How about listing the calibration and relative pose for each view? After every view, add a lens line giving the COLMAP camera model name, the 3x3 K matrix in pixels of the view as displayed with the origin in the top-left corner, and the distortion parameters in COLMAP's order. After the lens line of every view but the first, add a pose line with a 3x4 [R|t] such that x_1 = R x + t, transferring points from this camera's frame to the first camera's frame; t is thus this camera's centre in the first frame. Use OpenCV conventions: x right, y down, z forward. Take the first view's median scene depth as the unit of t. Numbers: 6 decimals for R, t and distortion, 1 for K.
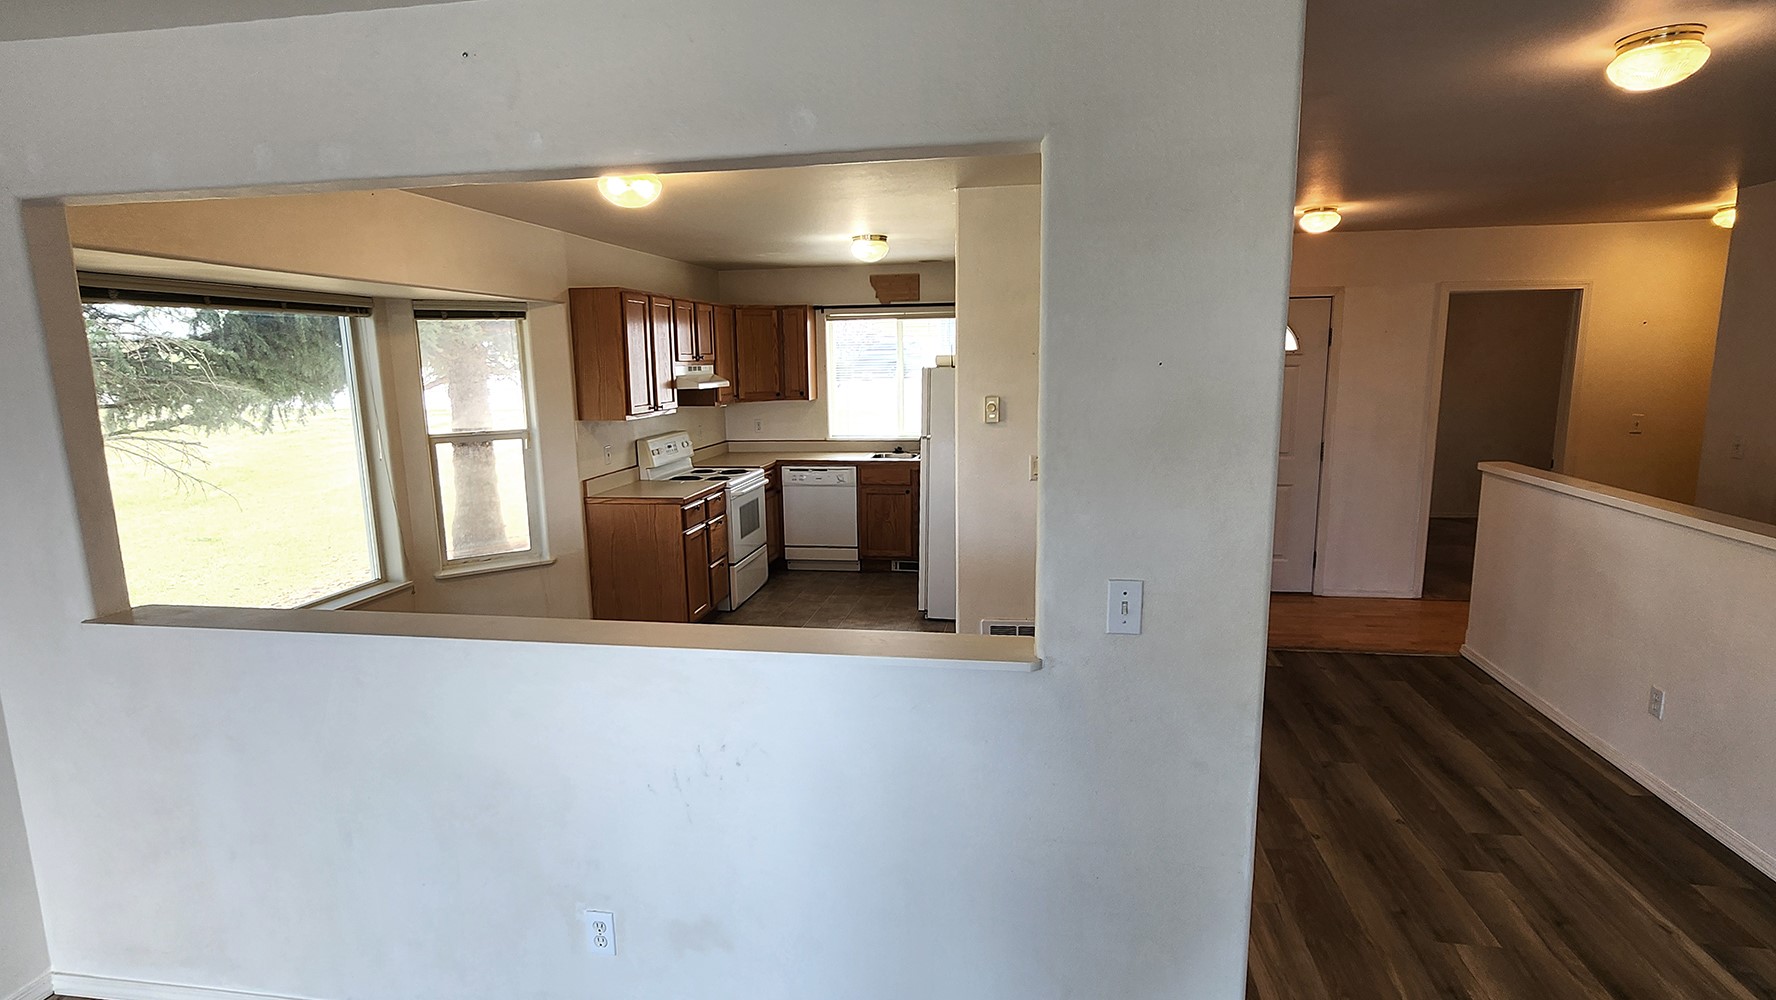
lens RADIAL K [[861.0, 0, 868.3], [0, 861.0, 514.6], [0, 0, 1]] dist [-0.001282, 0.002011]
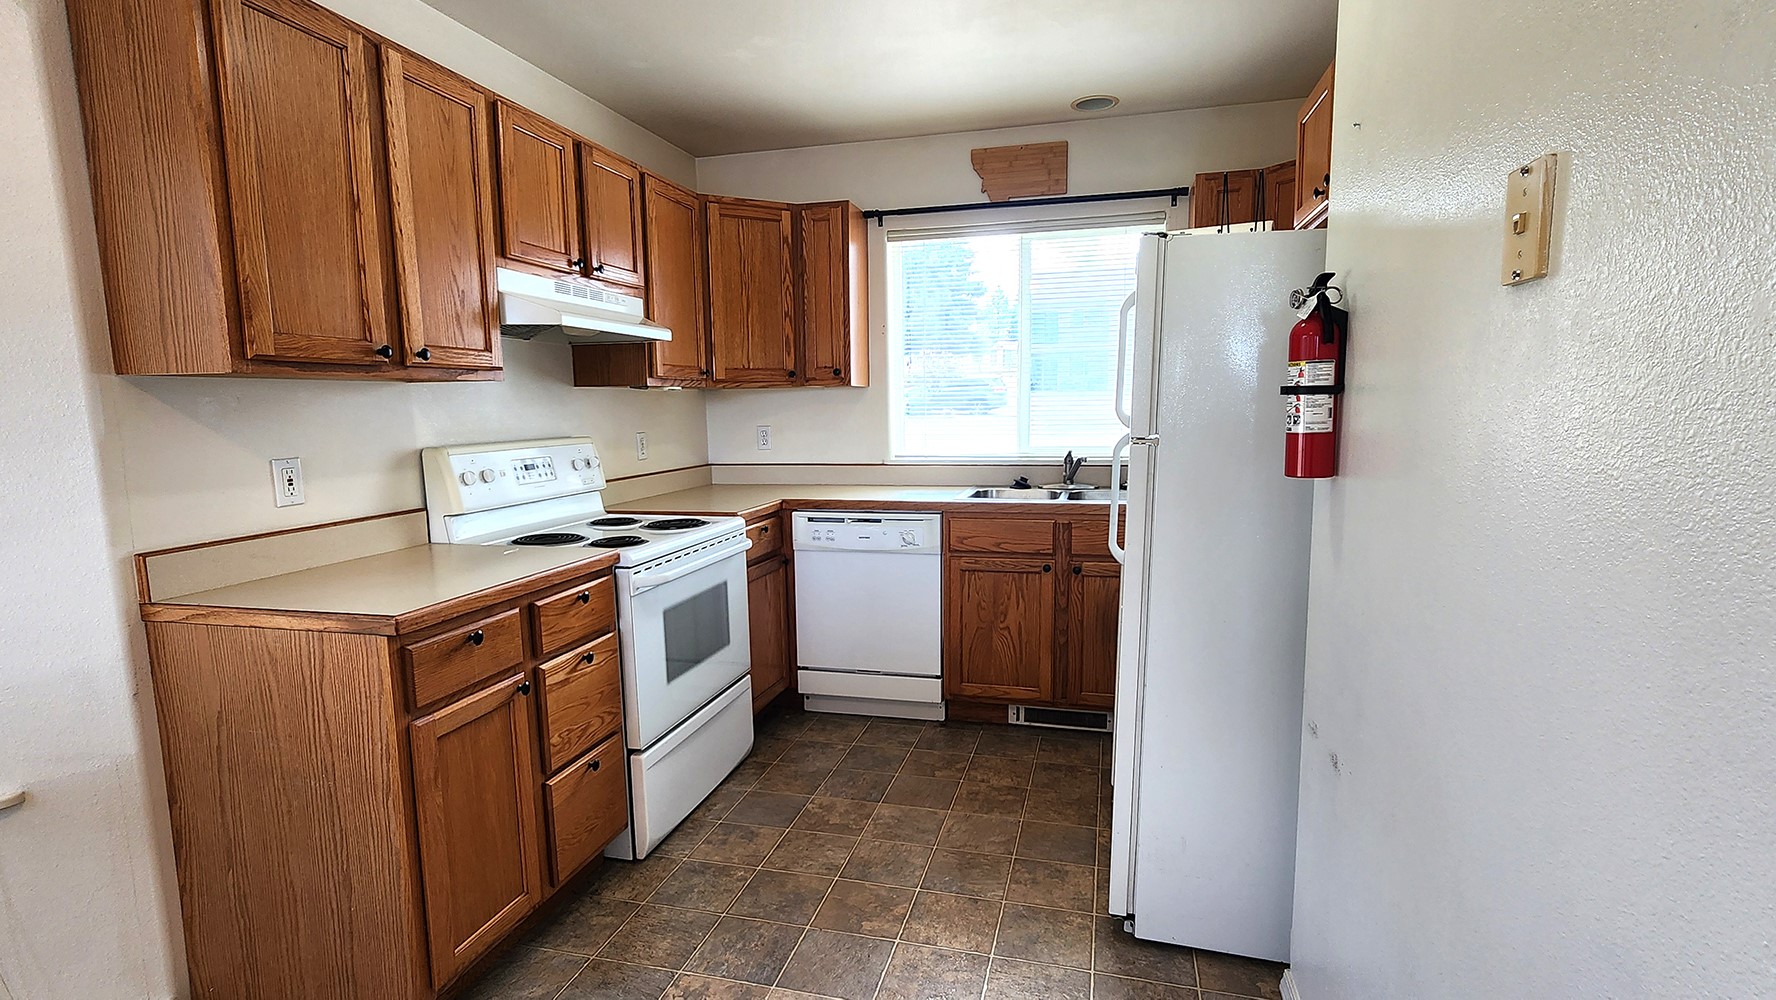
lens RADIAL K [[861.0, 0, 899.3], [0, 861.0, 513.0], [0, 0, 1]] dist [-0.001282, 0.002011]
pose [[0.998386, 0.012252, -0.055448, -0.010109], [-0.014877, 0.998776, -0.047181, -0.033119], [0.054802, 0.047929, 0.997346, 0.506576]]
